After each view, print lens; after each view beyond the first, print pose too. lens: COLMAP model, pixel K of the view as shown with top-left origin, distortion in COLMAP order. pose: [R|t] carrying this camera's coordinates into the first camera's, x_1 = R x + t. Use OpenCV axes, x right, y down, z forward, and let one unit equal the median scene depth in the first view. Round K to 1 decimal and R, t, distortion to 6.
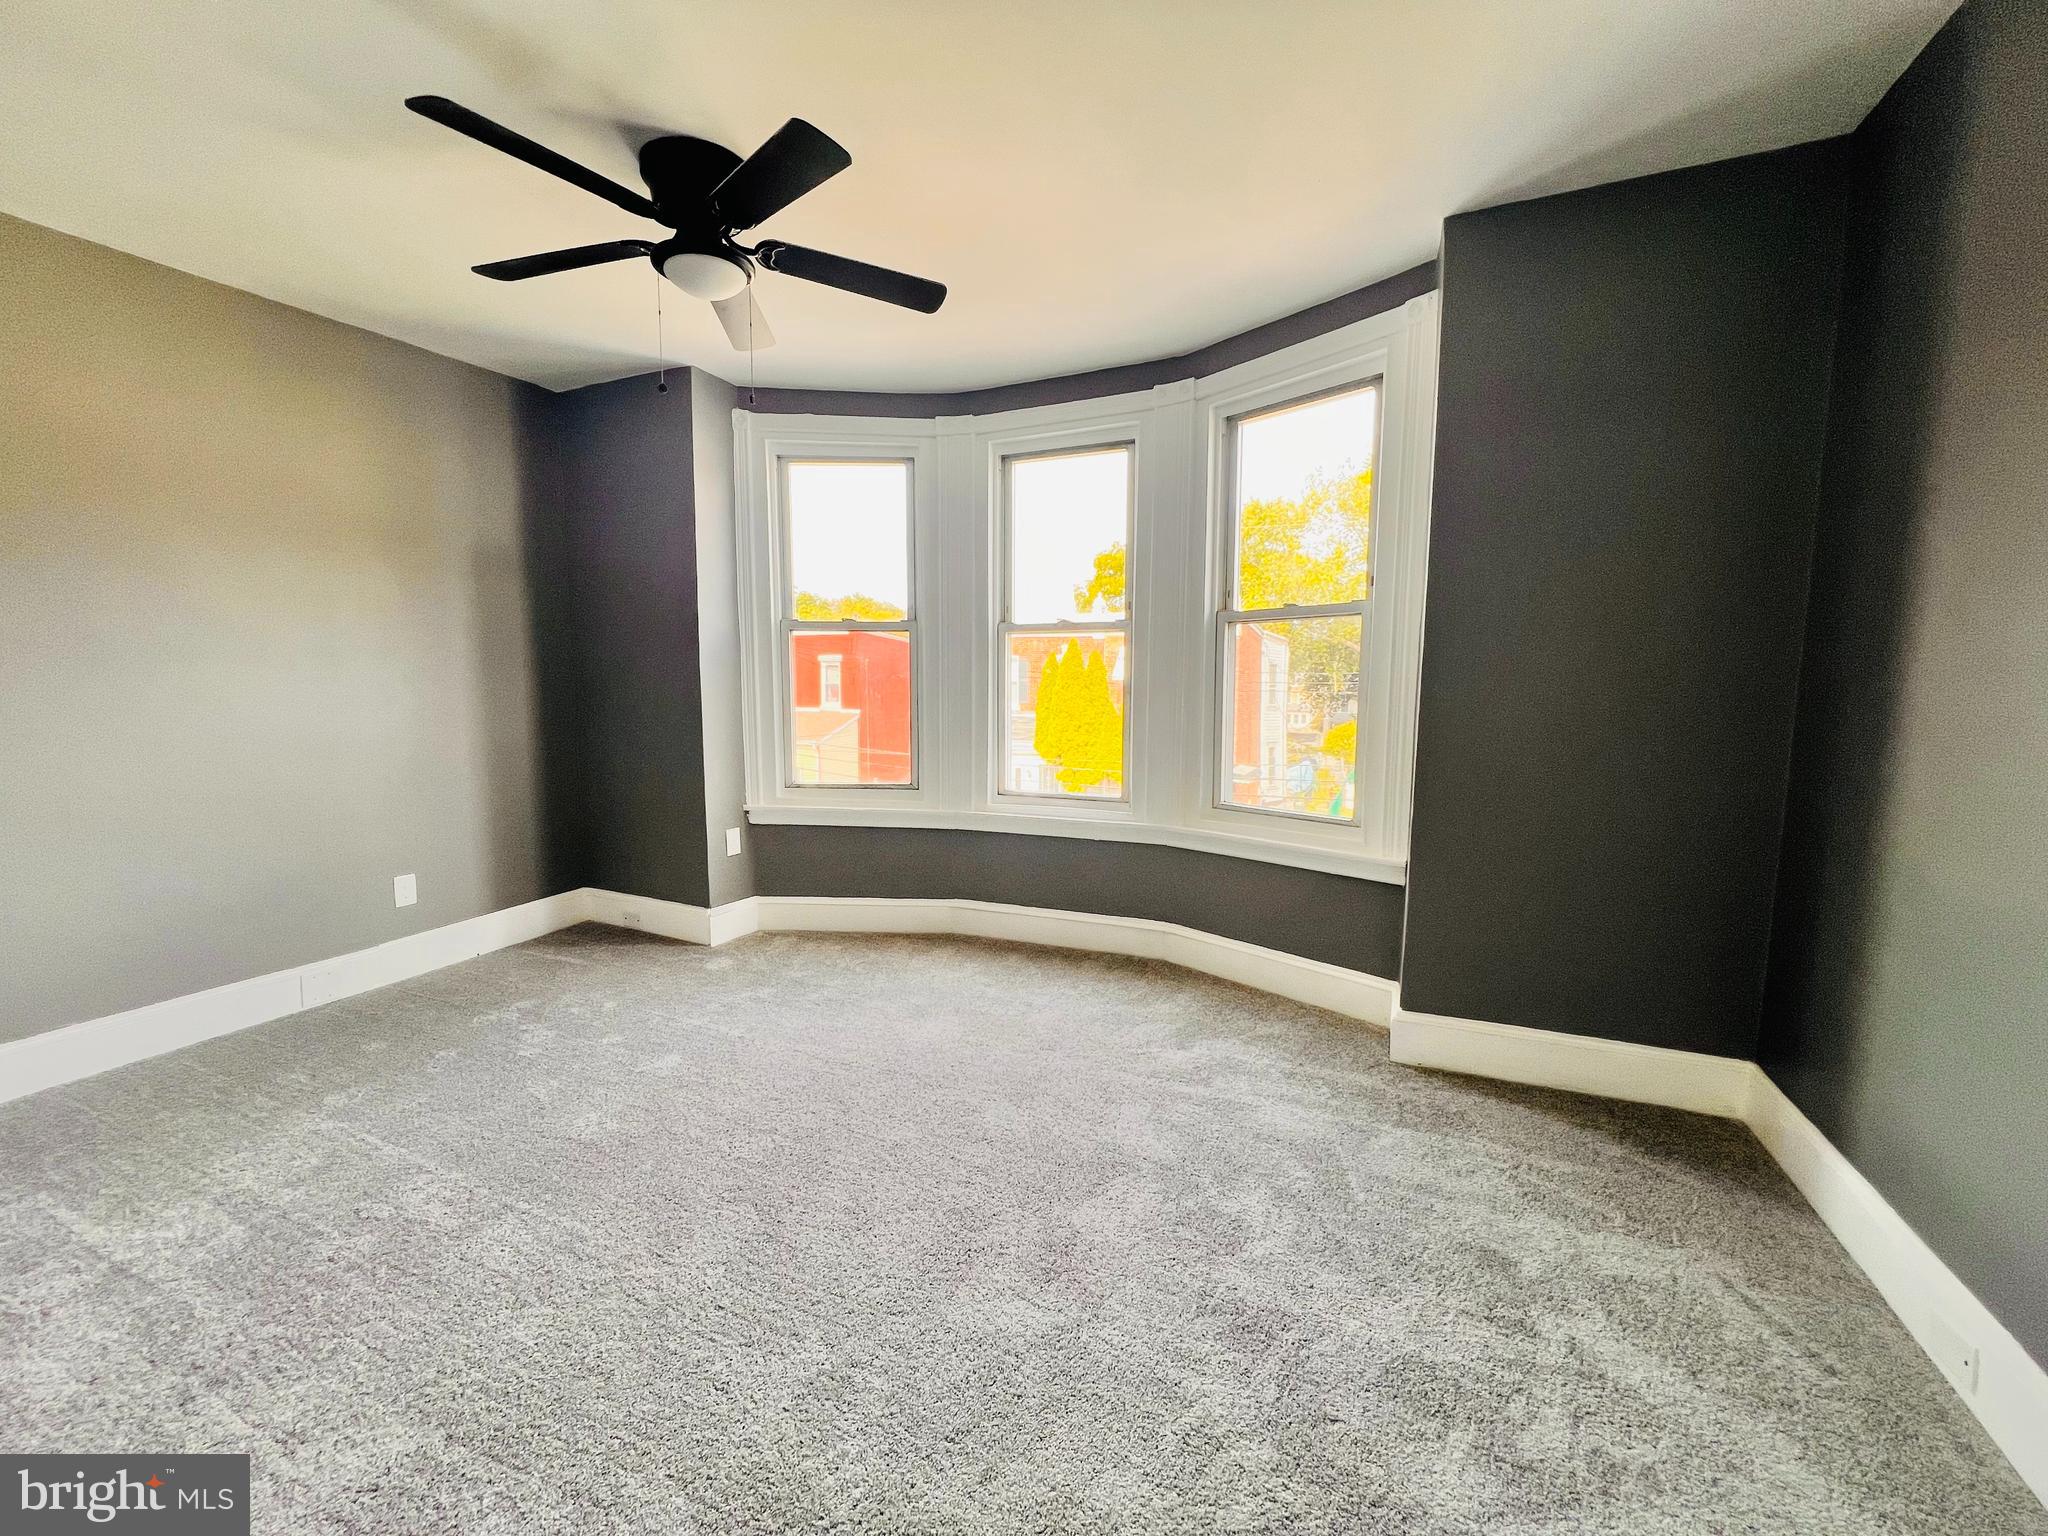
lens RADIAL K [[818.8, 0, 1026.6], [0, 818.8, 768.6], [0, 0, 1]] dist [-0.000205, 0.000323]
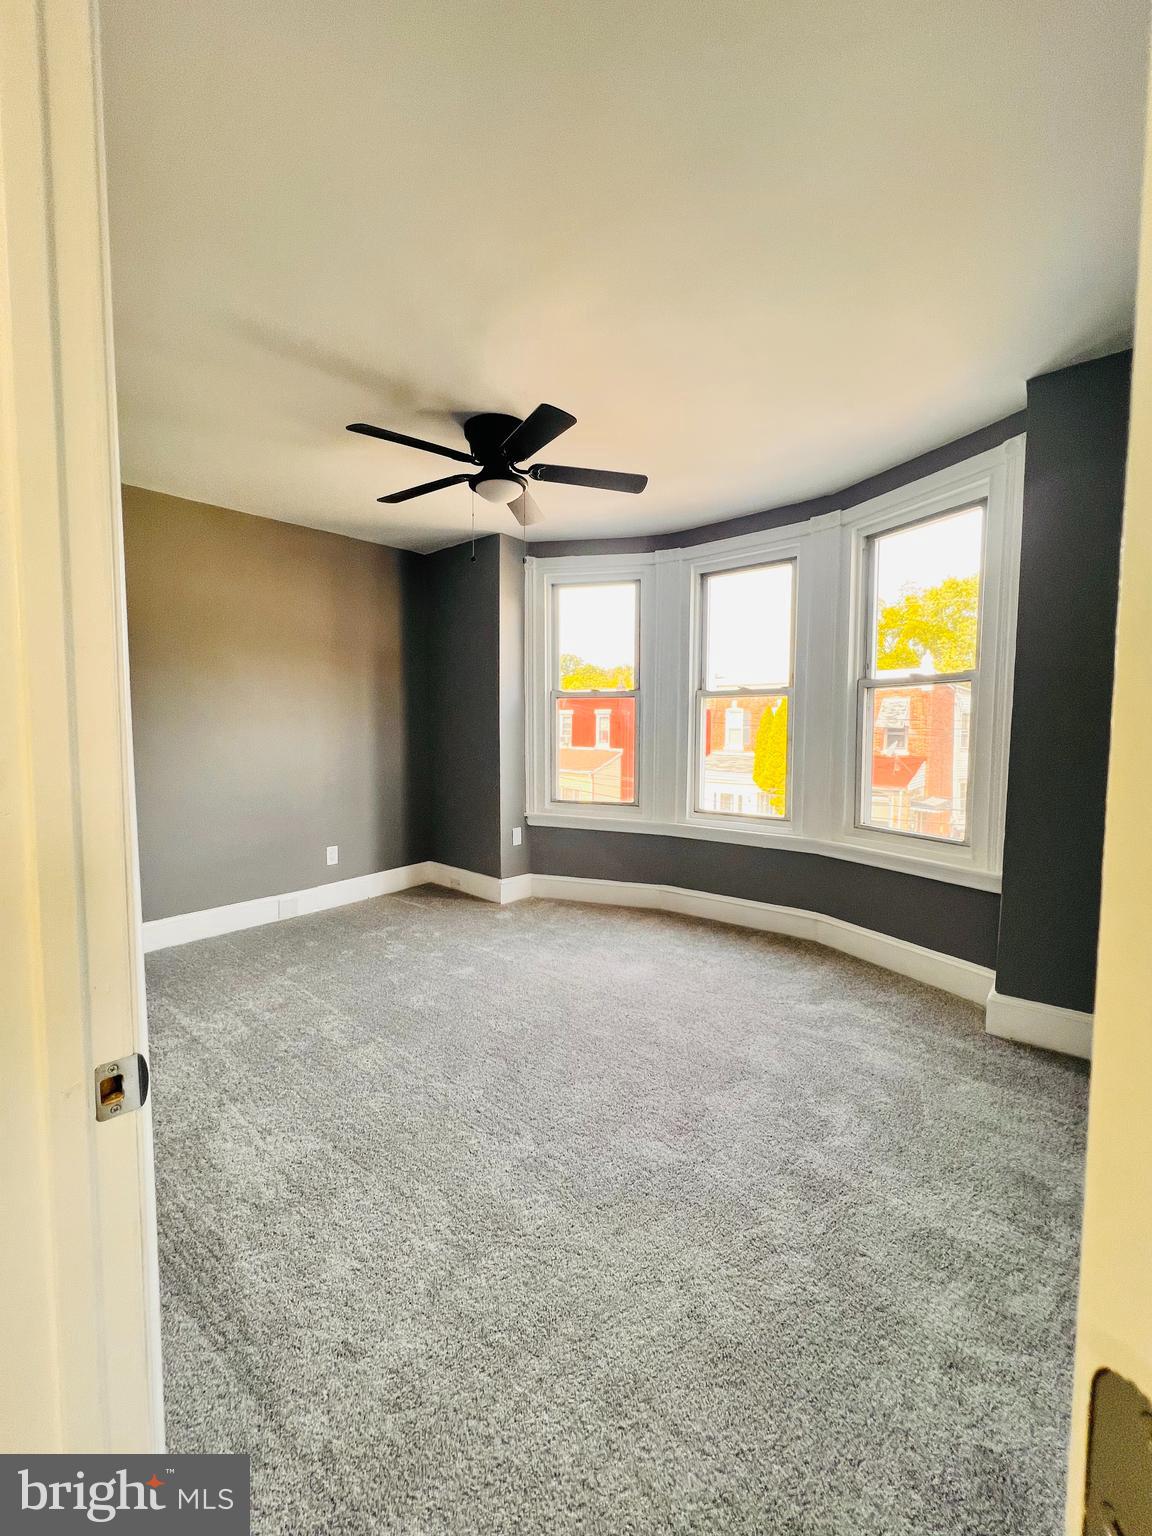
lens RADIAL K [[614.1, 0, 574.0], [0, 614.1, 769.5], [0, 0, 1]] dist [-0.000205, 0.000323]
pose [[0.959473, 0.017542, -0.281253, 0.095083], [-0.028300, 0.999013, -0.034232, 0.001221], [0.280375, 0.040804, 0.959023, -0.106987]]
